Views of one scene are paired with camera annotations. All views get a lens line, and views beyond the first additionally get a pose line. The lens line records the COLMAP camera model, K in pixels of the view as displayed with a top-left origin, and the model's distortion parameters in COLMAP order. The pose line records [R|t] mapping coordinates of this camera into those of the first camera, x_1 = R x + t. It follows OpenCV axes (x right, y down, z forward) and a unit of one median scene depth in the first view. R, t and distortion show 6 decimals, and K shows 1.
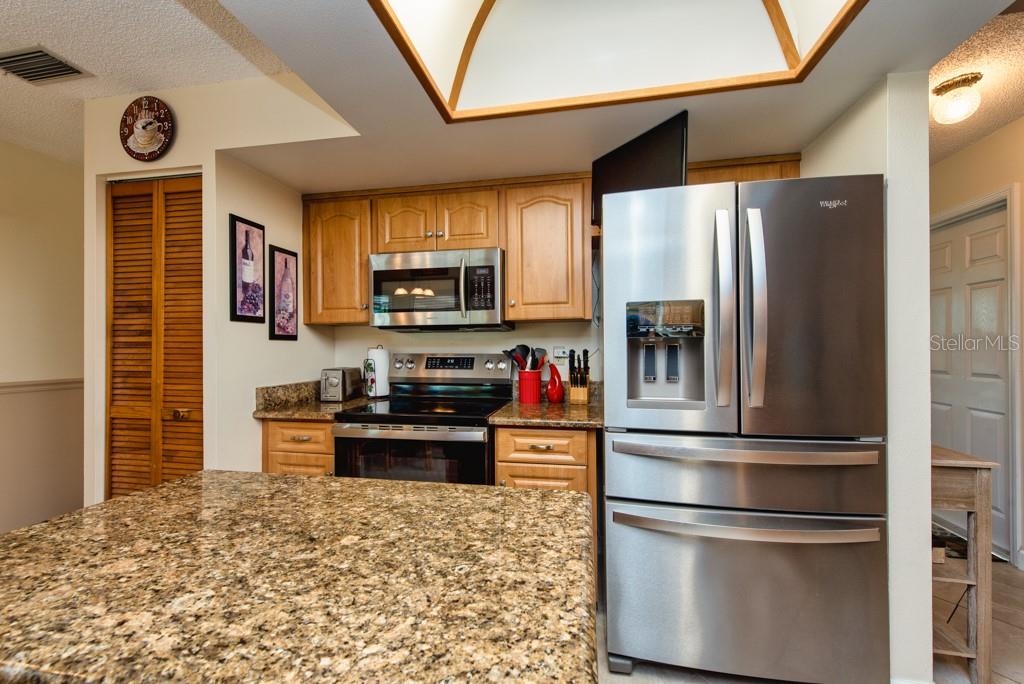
lens RADIAL K [[403.5, 0, 511.3], [0, 403.5, 346.7], [0, 0, 1]] dist [0.014987, -0.003848]
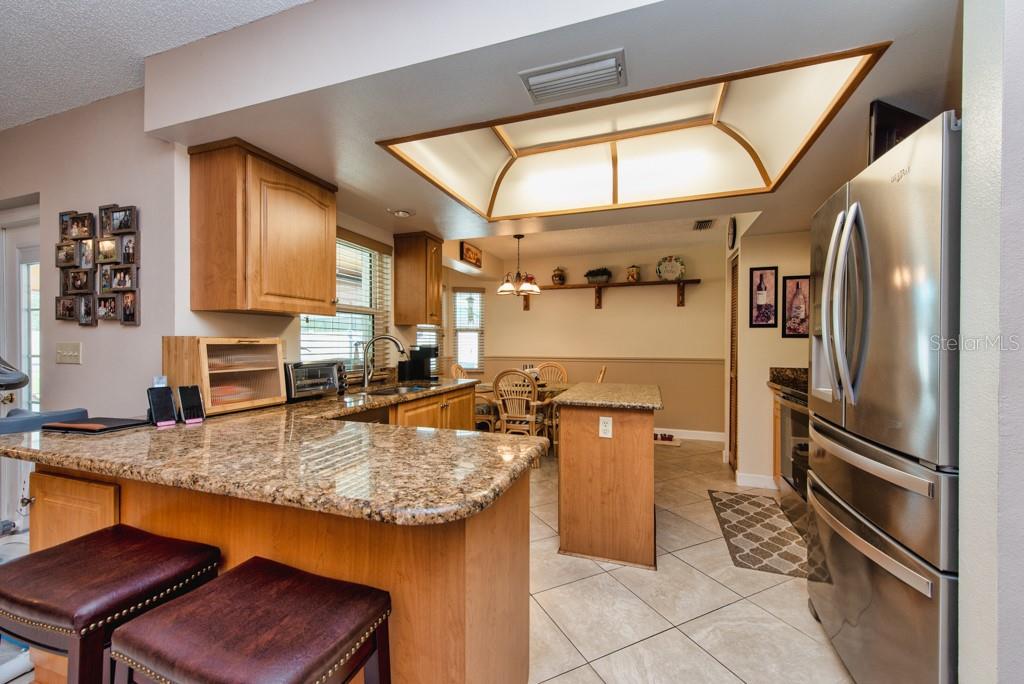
lens RADIAL K [[403.5, 0, 517.5], [0, 403.5, 343.5], [0, 0, 1]] dist [0.014987, -0.003848]
pose [[-0.139724, 0.005754, -0.990174, 1.144786], [-0.000726, 0.999982, 0.005914, -0.004079], [0.990190, 0.001546, -0.139717, 0.222089]]
